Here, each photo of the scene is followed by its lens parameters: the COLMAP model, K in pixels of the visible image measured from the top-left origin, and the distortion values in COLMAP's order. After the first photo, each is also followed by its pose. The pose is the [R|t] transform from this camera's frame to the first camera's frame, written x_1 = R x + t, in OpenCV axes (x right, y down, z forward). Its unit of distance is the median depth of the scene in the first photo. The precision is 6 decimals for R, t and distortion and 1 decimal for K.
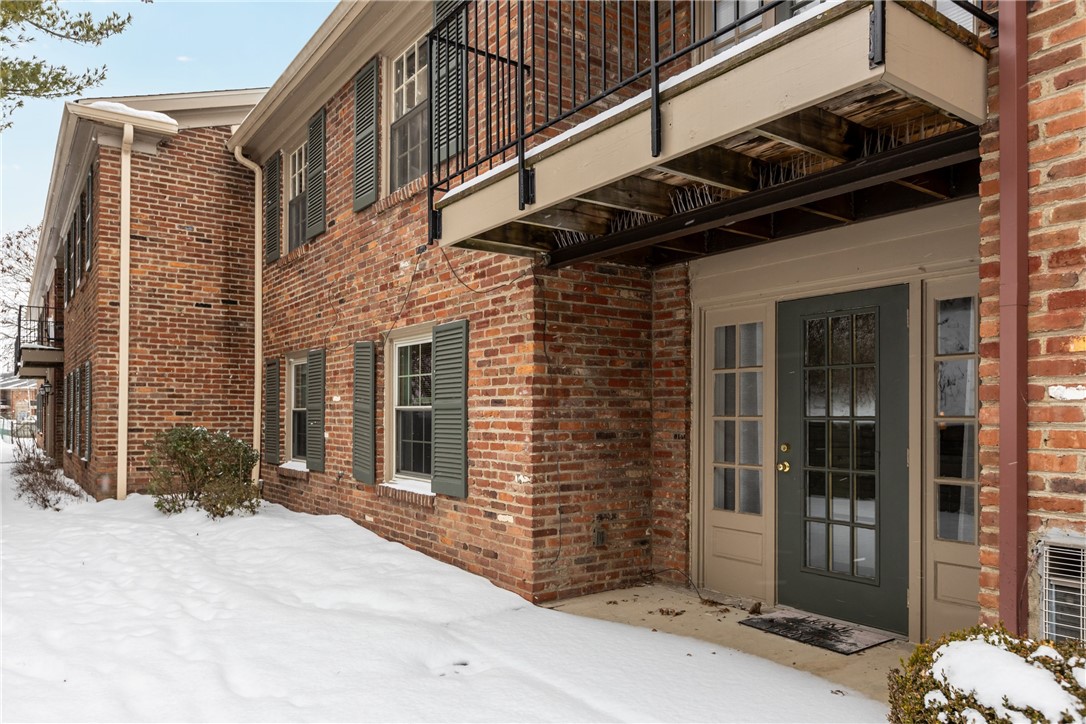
lens RADIAL K [[734.3, 0, 545.5], [0, 734.3, 430.7], [0, 0, 1]] dist [-0.002544, 0.004630]
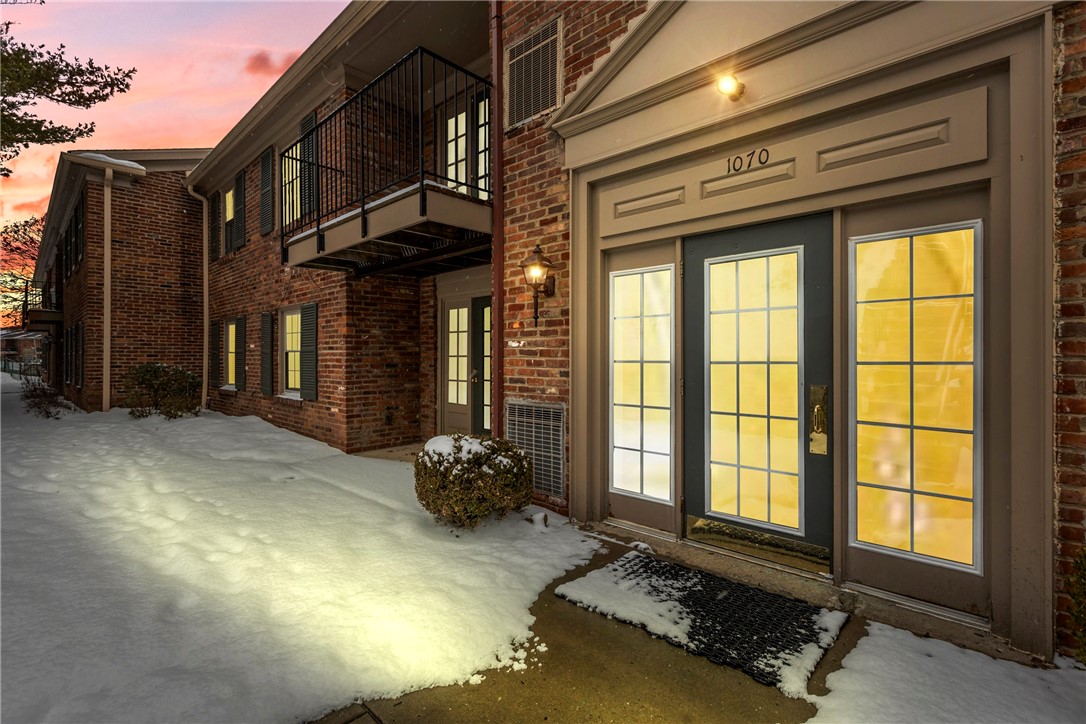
lens RADIAL K [[494.6, 0, 545.9], [0, 494.6, 367.5], [0, 0, 1]] dist [0.001707, 0.000137]
pose [[0.982483, -0.008513, 0.186157, 0.213195], [0.008502, 0.999963, 0.000858, 0.012808], [-0.186158, 0.000740, 0.982520, -0.302133]]
